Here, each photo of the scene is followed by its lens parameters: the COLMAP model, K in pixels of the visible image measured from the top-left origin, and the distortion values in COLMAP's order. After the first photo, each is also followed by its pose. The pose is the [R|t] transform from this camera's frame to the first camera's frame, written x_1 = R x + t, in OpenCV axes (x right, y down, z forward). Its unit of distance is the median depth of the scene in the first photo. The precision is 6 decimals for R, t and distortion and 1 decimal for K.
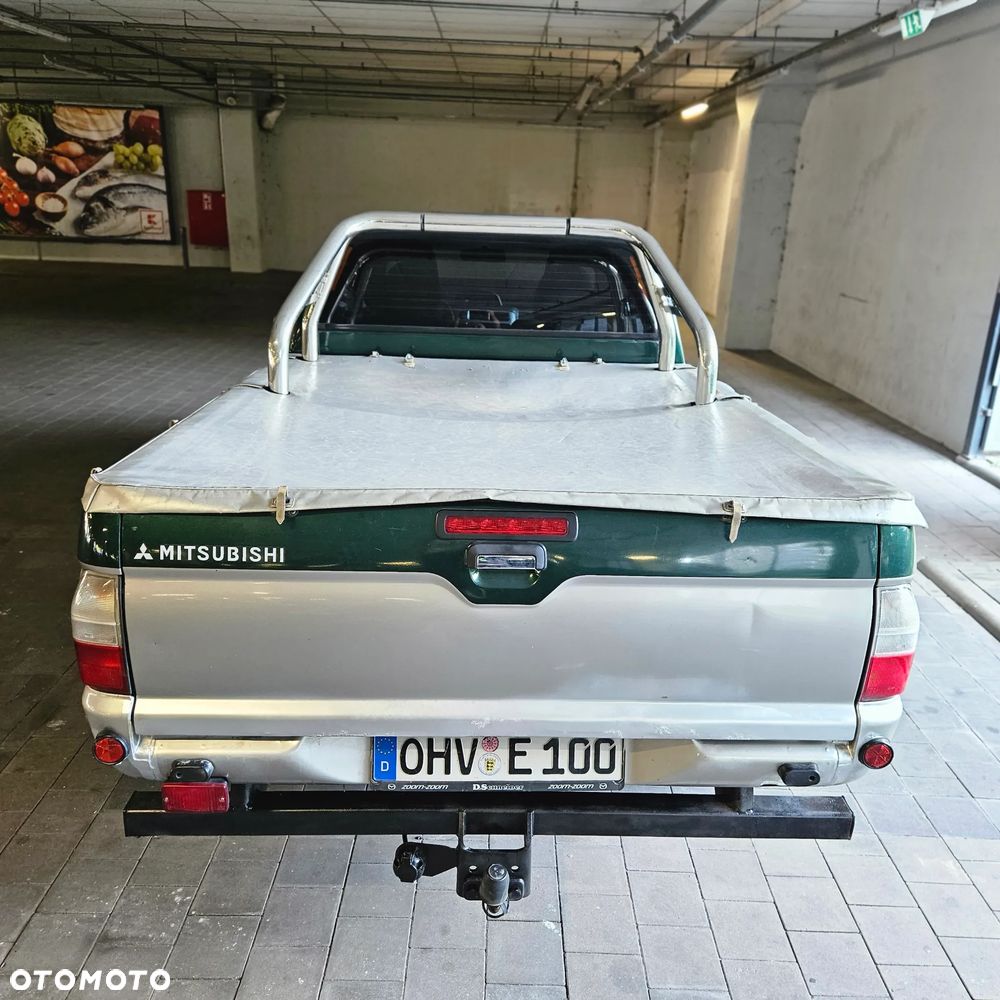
lens RADIAL K [[891.2, 0, 506.7], [0, 891.2, 488.3], [0, 0, 1]] dist [0.082421, -0.061822]
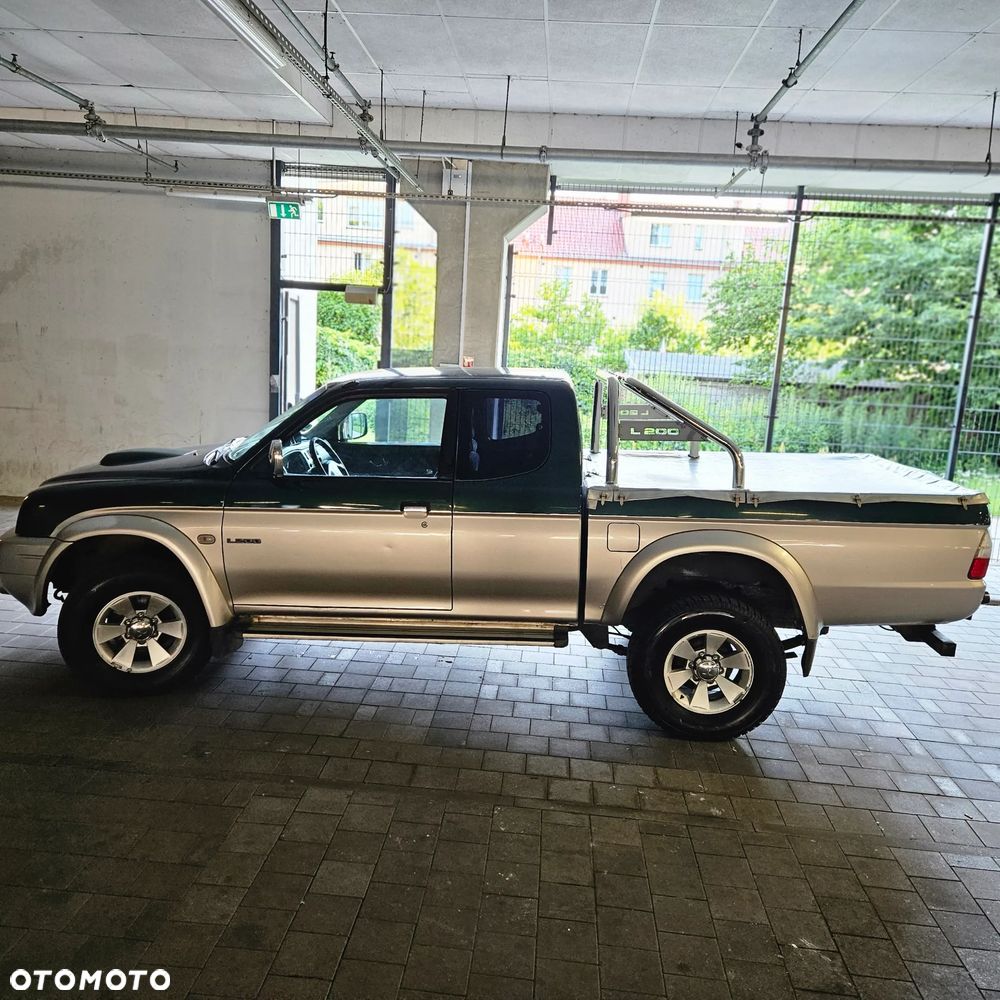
lens RADIAL K [[889.4, 0, 494.9], [0, 889.4, 506.4], [0, 0, 1]] dist [0.088894, -0.076477]
pose [[0.094110, -0.211312, 0.972877, -0.958570], [0.261022, 0.948266, 0.180717, -0.247959], [-0.960734, 0.236936, 0.144398, 0.606941]]
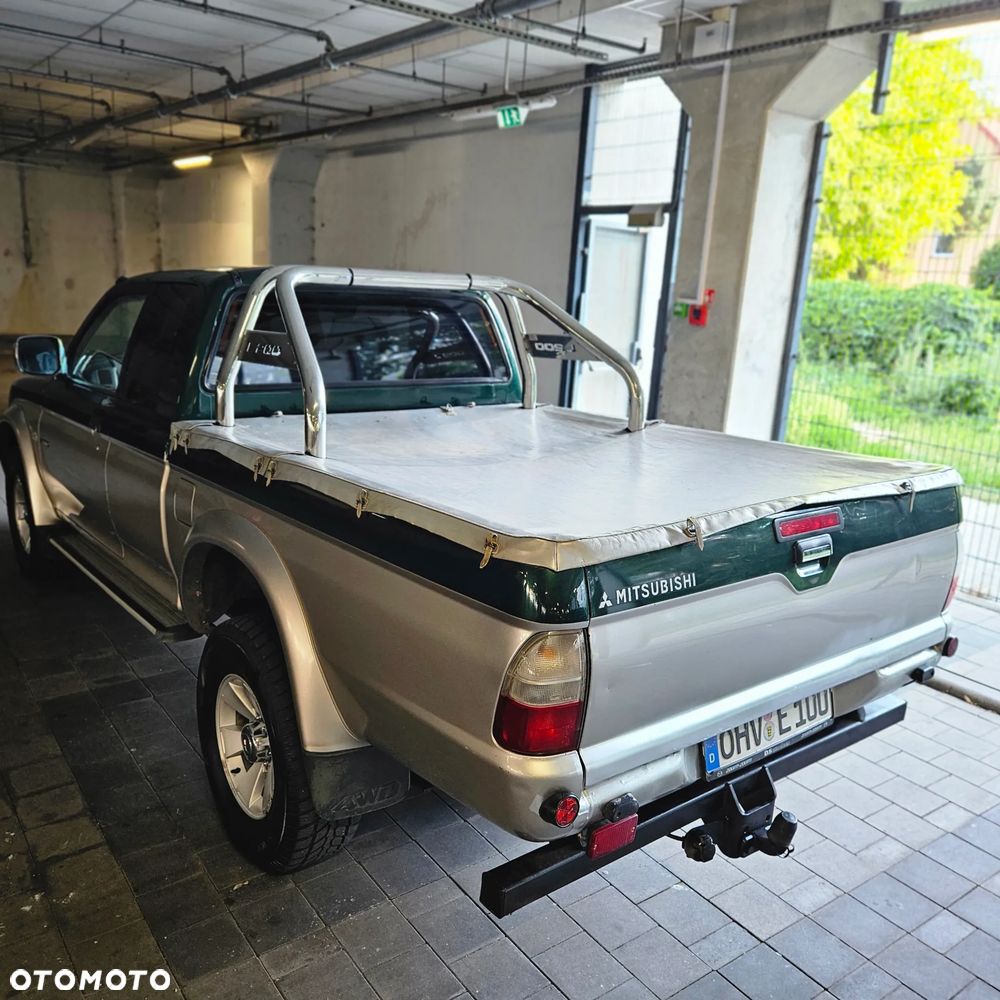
lens RADIAL K [[894.5, 0, 492.1], [0, 894.5, 504.1], [0, 0, 1]] dist [0.085878, -0.075253]
pose [[0.811715, -0.135519, 0.568113, -0.327140], [0.156227, 0.987644, 0.012379, -0.021384], [-0.562771, 0.078707, 0.822857, 0.066991]]
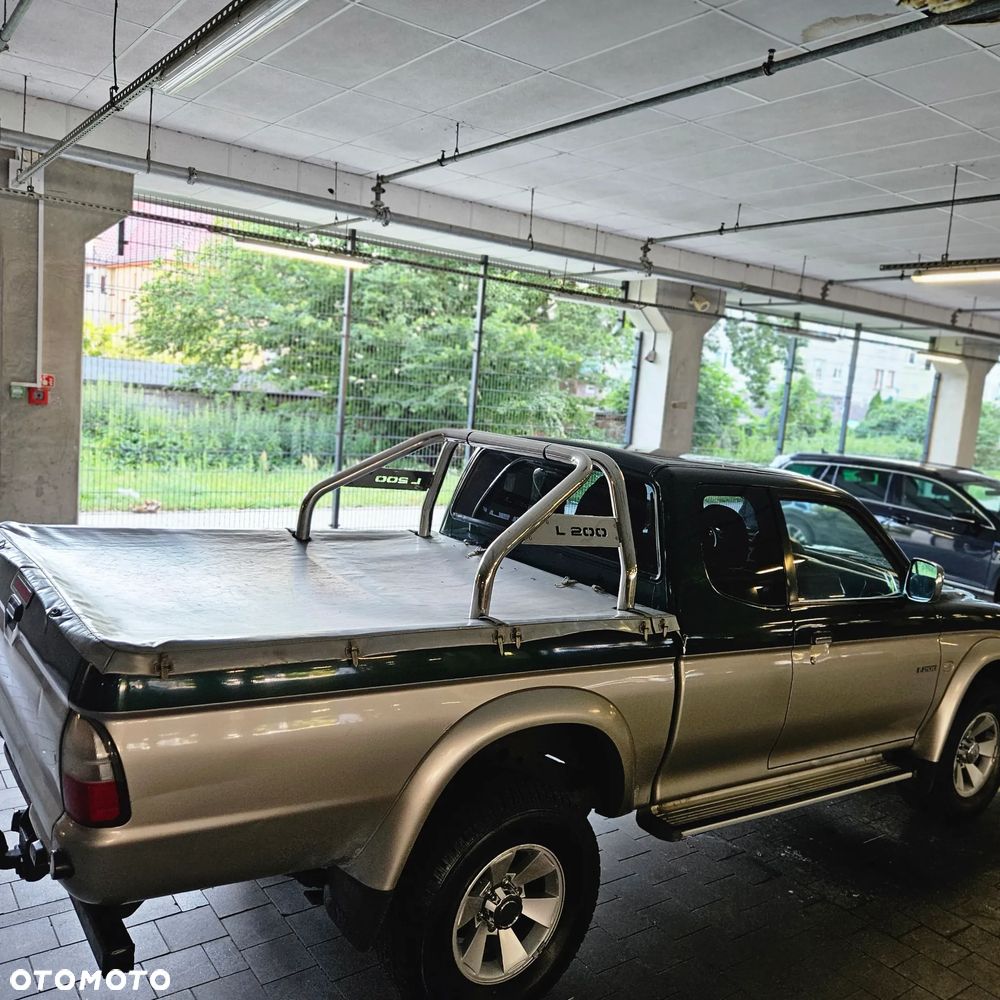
lens RADIAL K [[884.0, 0, 488.6], [0, 884.0, 494.9], [0, 0, 1]] dist [0.086011, -0.072017]
pose [[-0.569932, -0.181337, 0.801433, -0.915615], [0.161040, 0.931779, 0.325352, -0.389158], [-0.805756, 0.314491, -0.501848, 1.006189]]
